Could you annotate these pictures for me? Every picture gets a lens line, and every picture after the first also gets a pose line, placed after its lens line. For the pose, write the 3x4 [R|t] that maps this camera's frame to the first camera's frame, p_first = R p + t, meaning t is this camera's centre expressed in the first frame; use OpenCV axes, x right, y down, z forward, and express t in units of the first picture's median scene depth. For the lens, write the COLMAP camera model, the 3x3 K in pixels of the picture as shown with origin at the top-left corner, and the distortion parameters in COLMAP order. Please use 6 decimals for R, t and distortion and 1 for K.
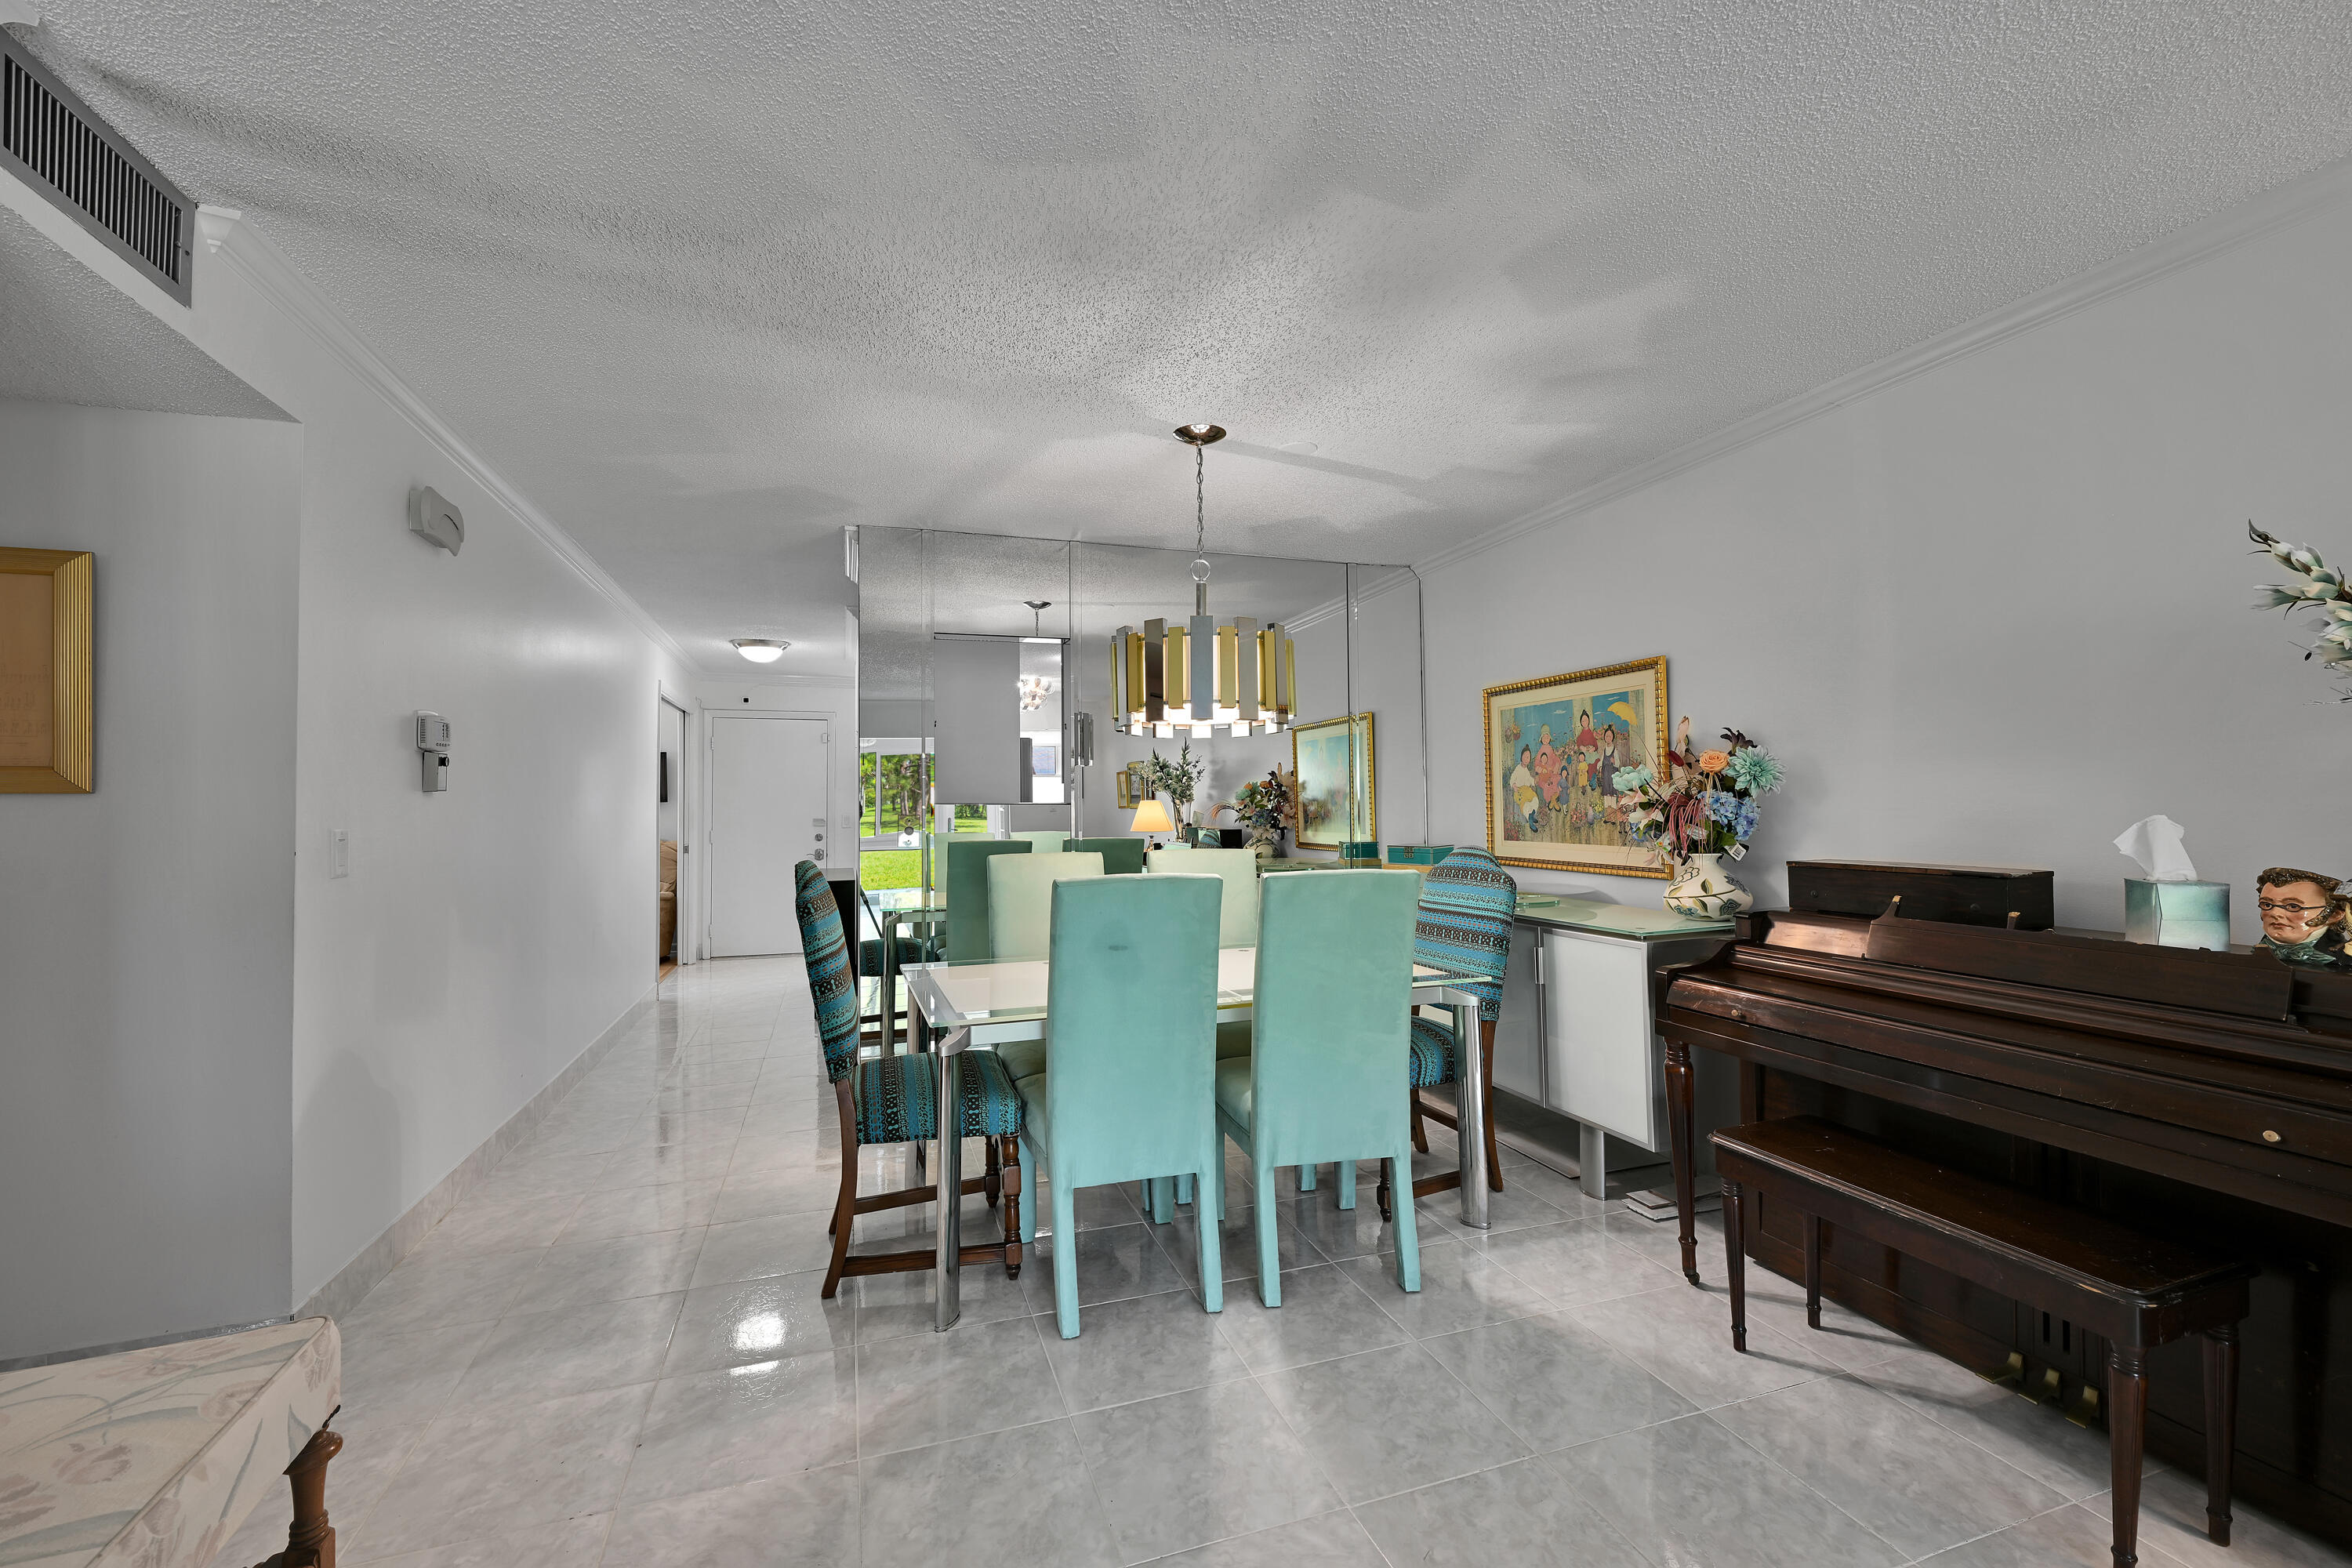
lens RADIAL K [[963.3, 0, 1168.9], [0, 963.3, 783.8], [0, 0, 1]] dist [-0.000234, 0.000247]
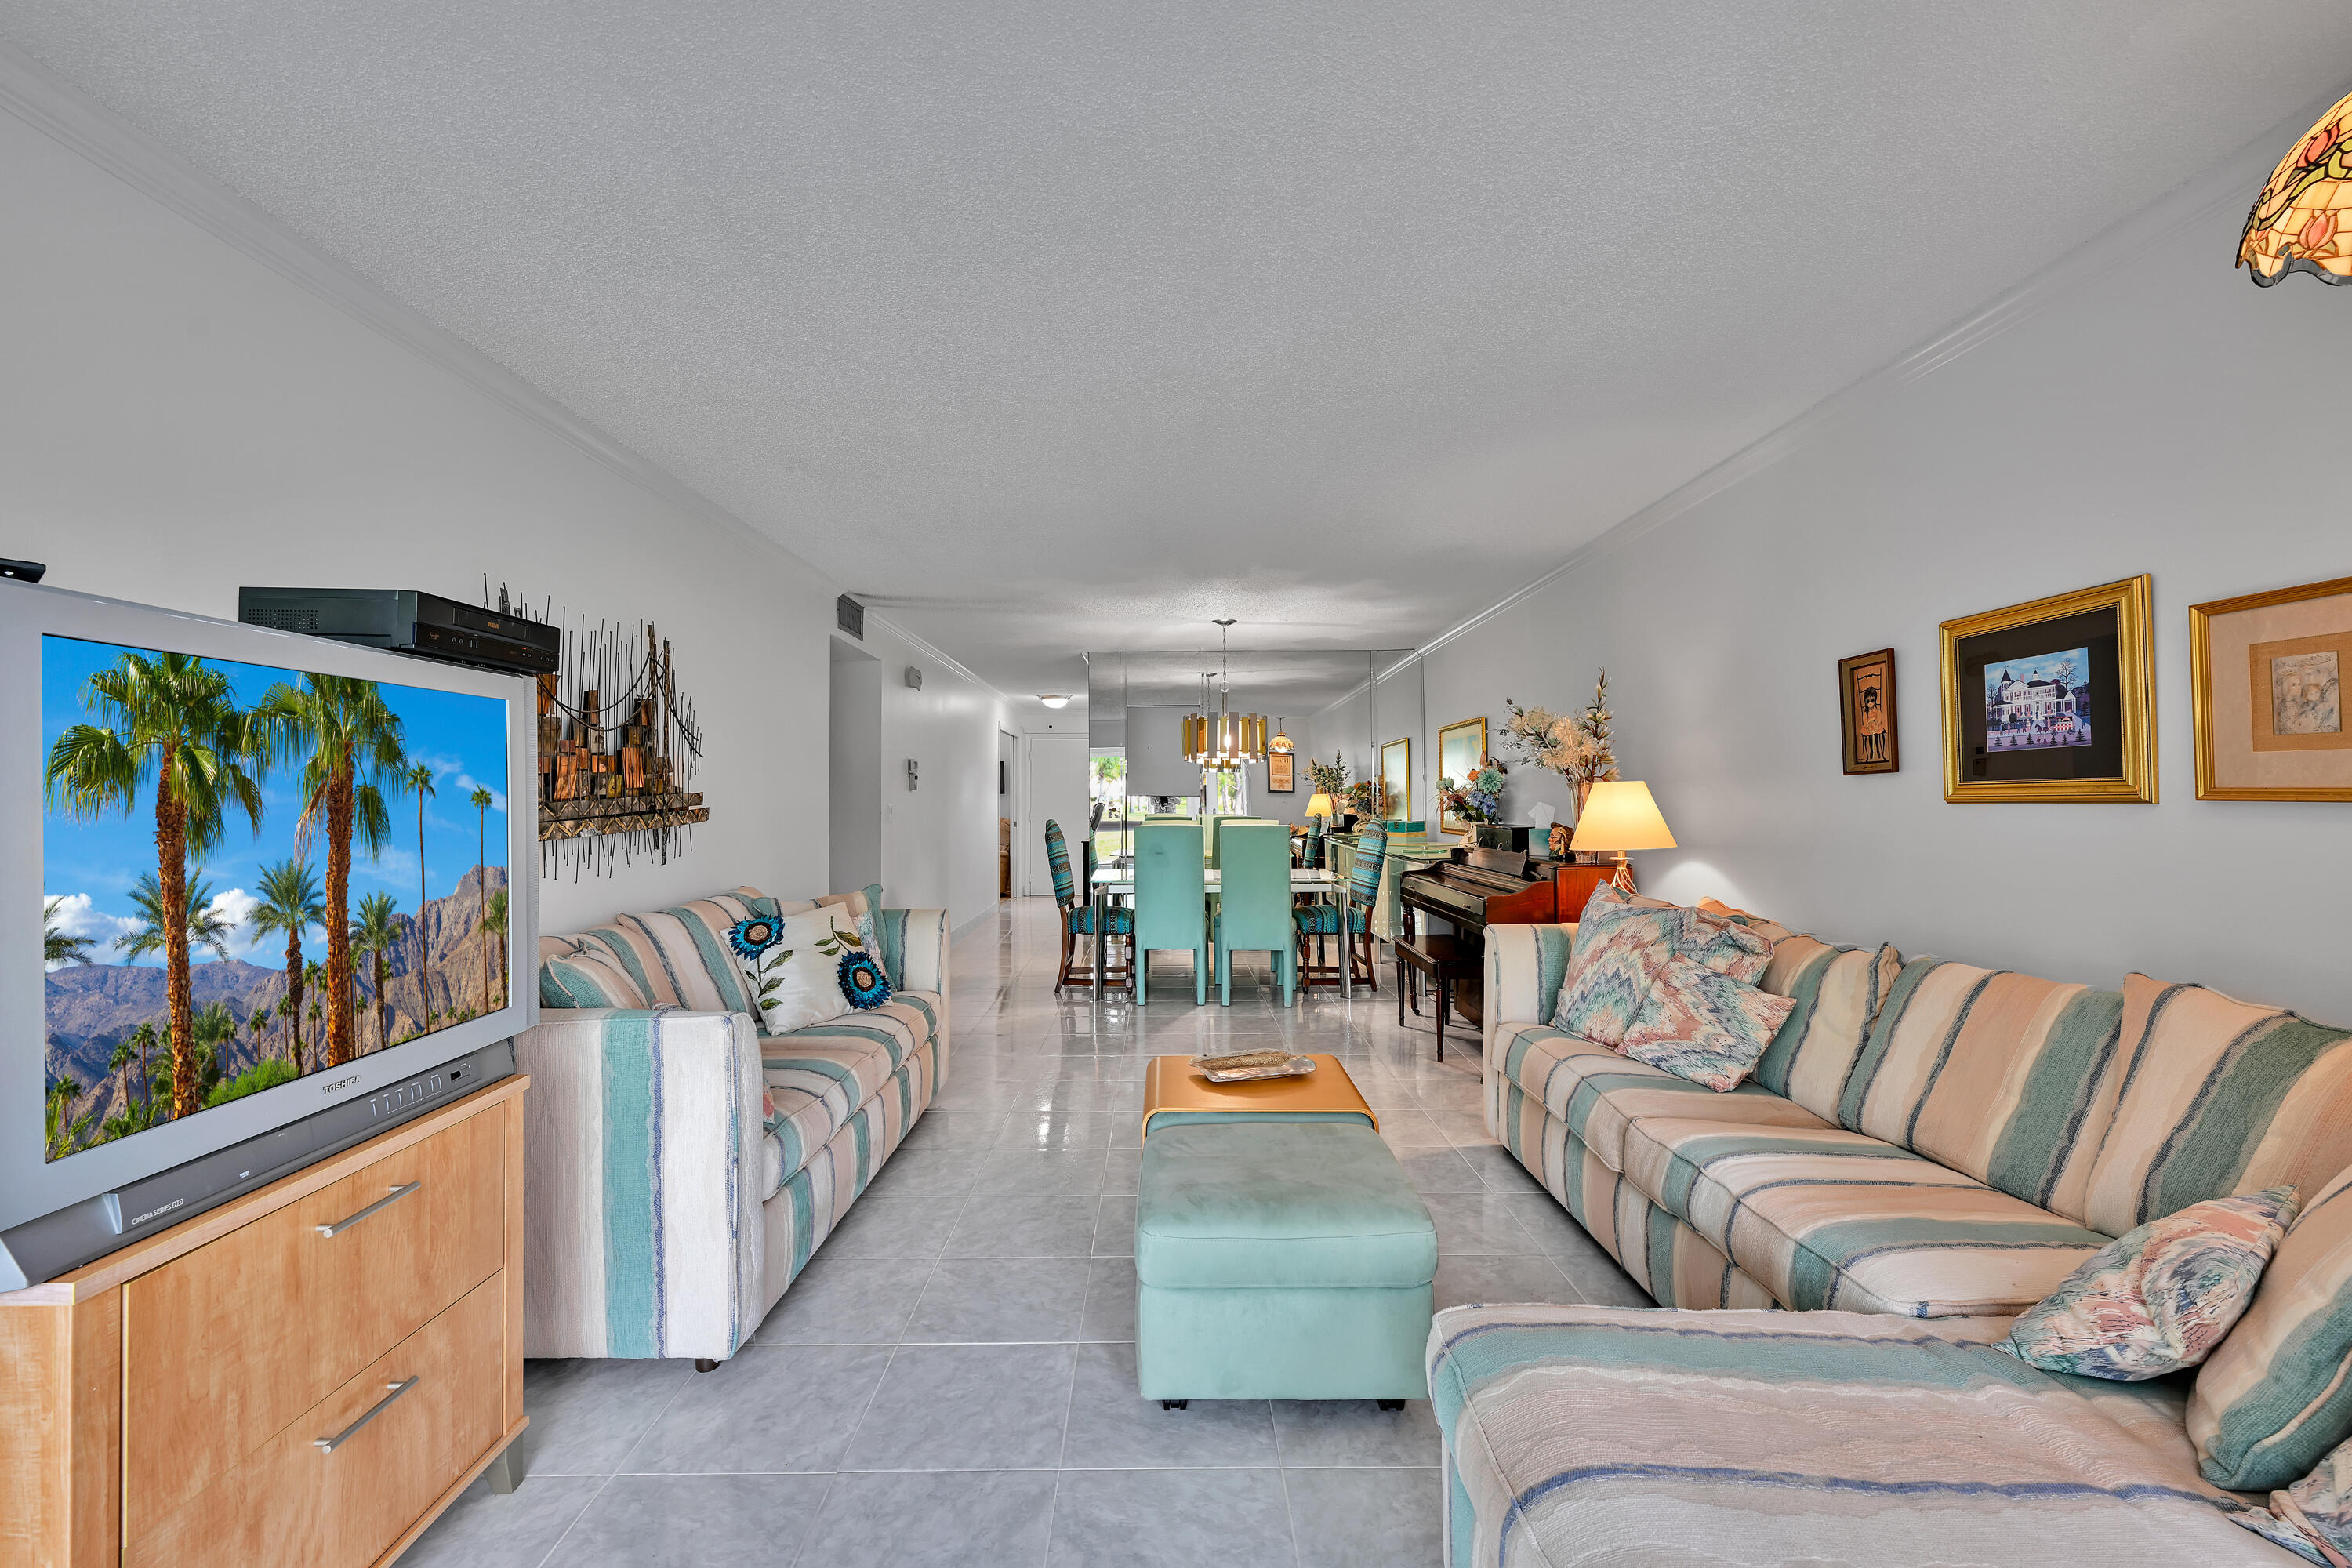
lens RADIAL K [[963.3, 0, 1168.9], [0, 963.3, 783.8], [0, 0, 1]] dist [-0.000234, 0.000247]
pose [[0.950287, -0.000641, -0.311375, 0.476269], [0.003917, 0.999943, 0.009897, -0.023590], [0.311351, -0.010625, 0.950236, -0.871144]]
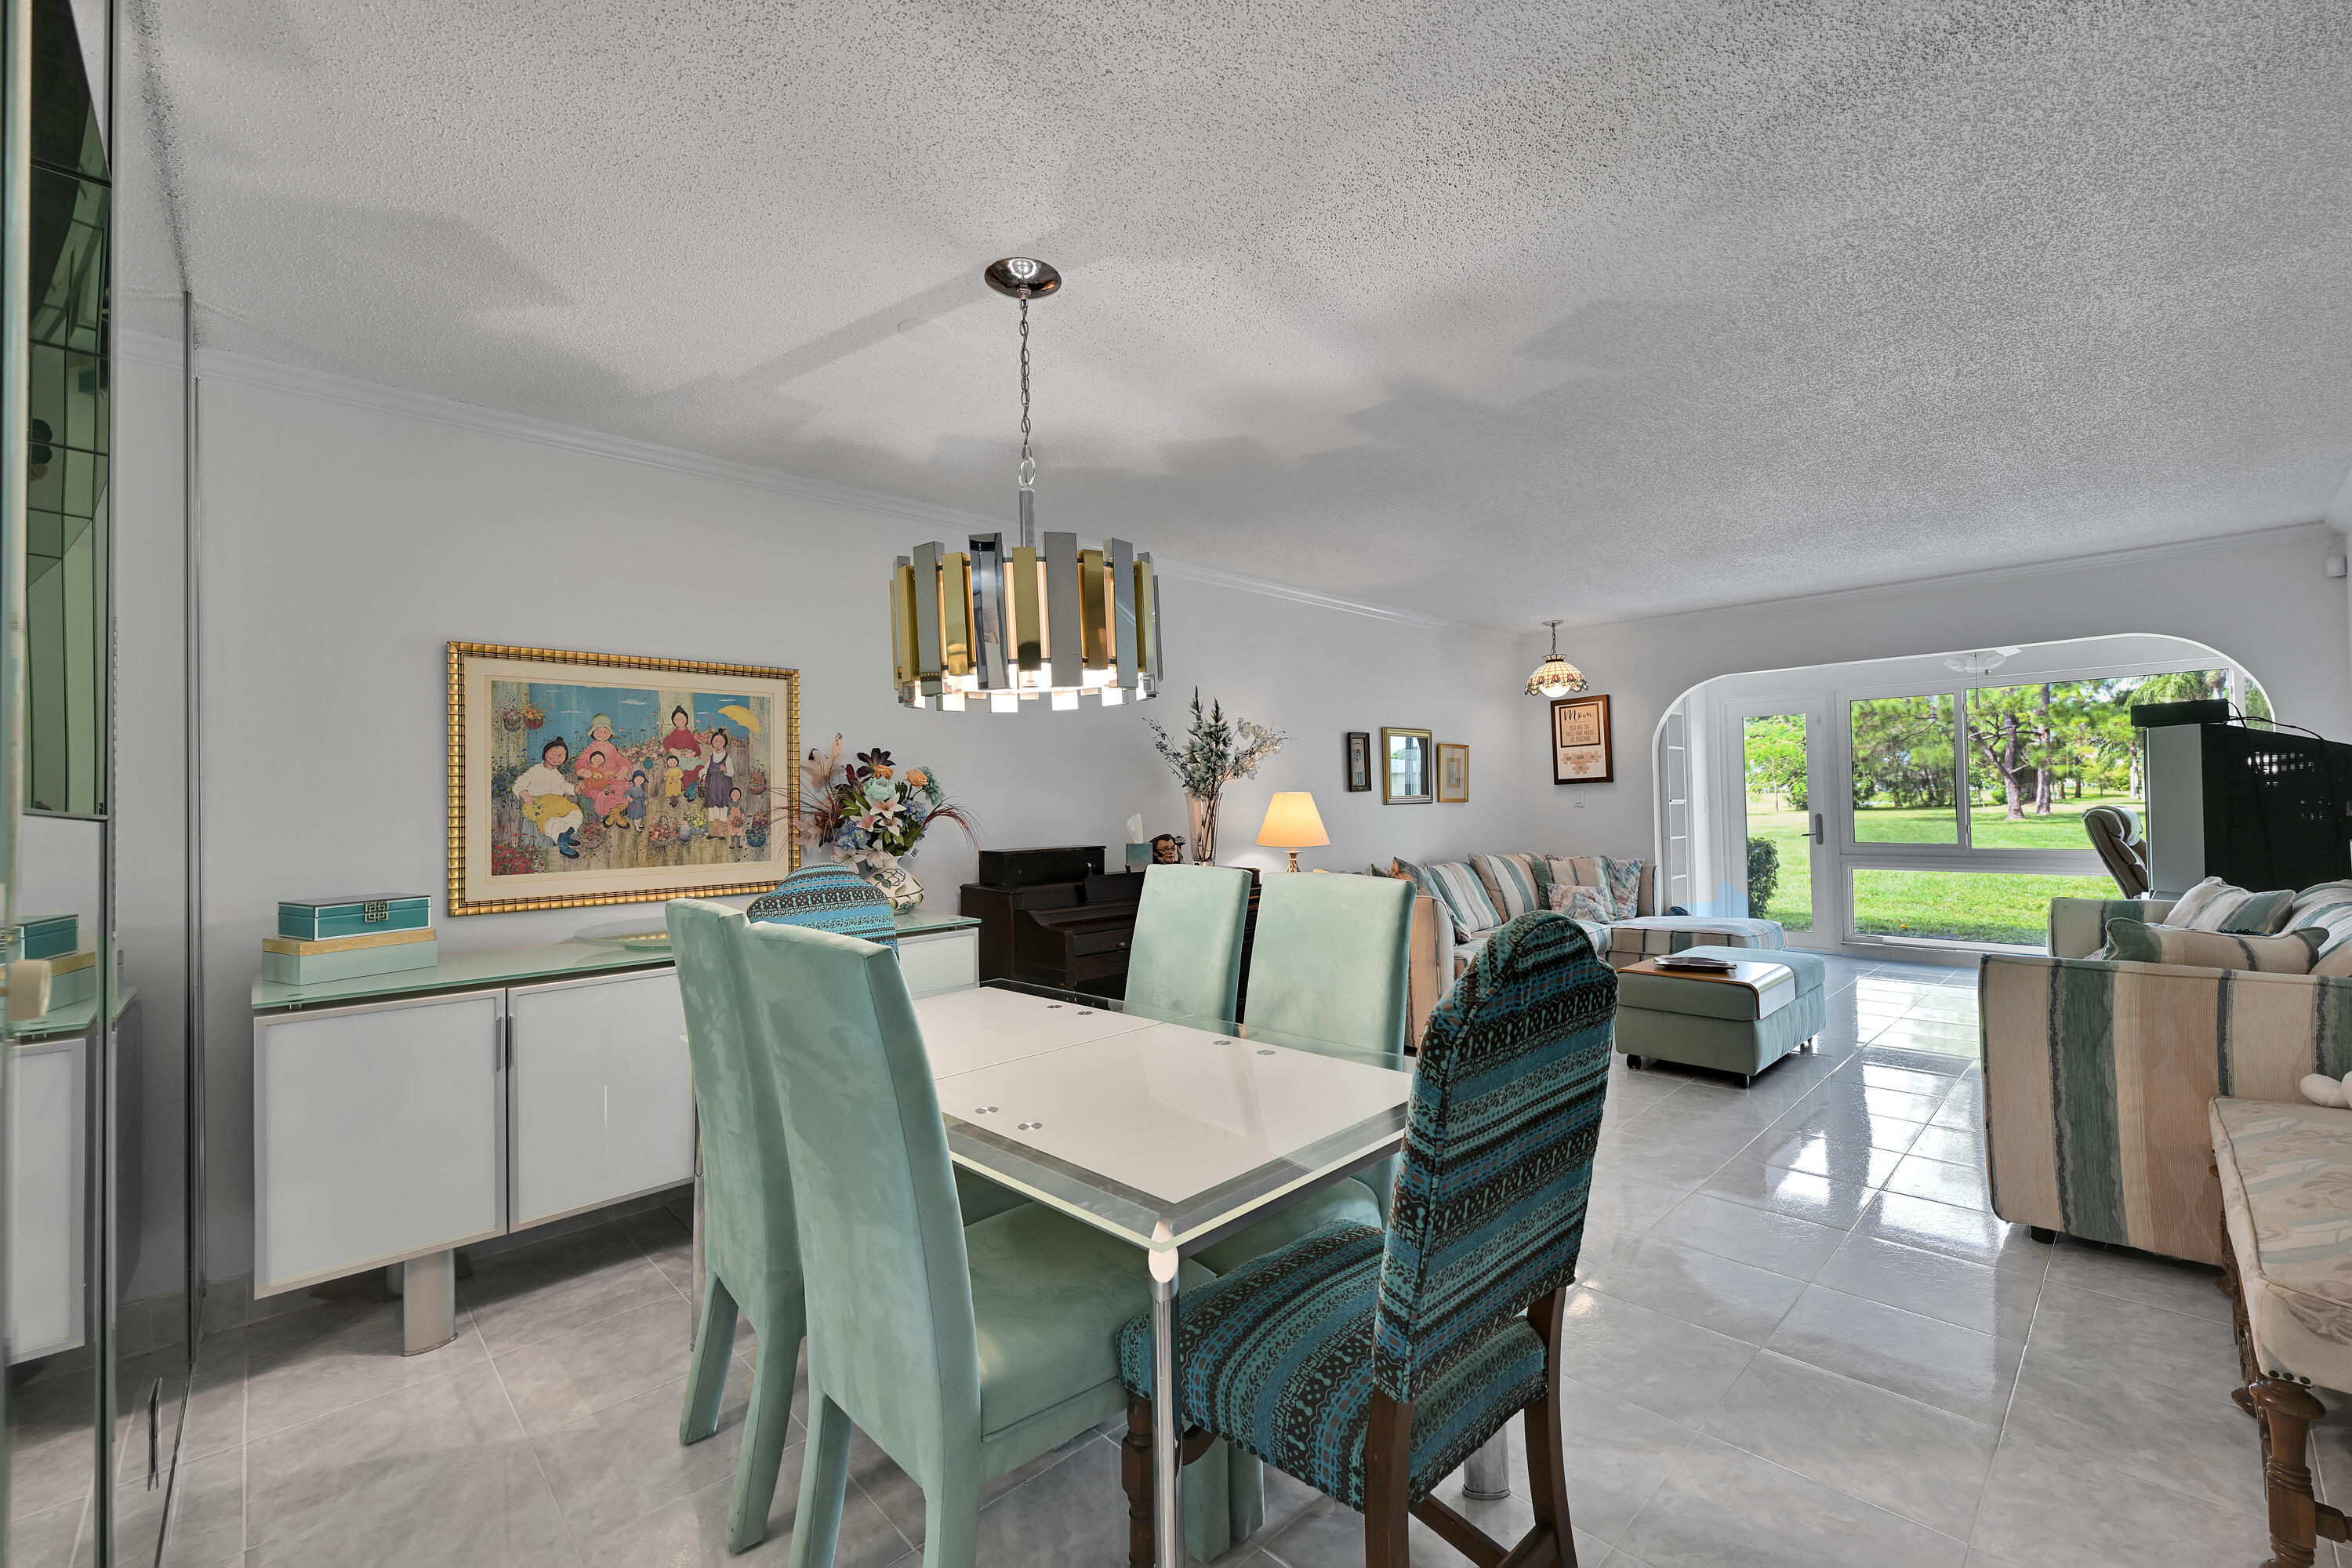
lens RADIAL K [[963.3, 0, 1168.9], [0, 963.3, 783.8], [0, 0, 1]] dist [-0.000234, 0.000247]
pose [[-0.424472, 0.038369, 0.904628, -0.530536], [0.004503, 0.999179, -0.040266, 0.028180], [-0.905430, -0.013018, -0.424296, 0.999846]]
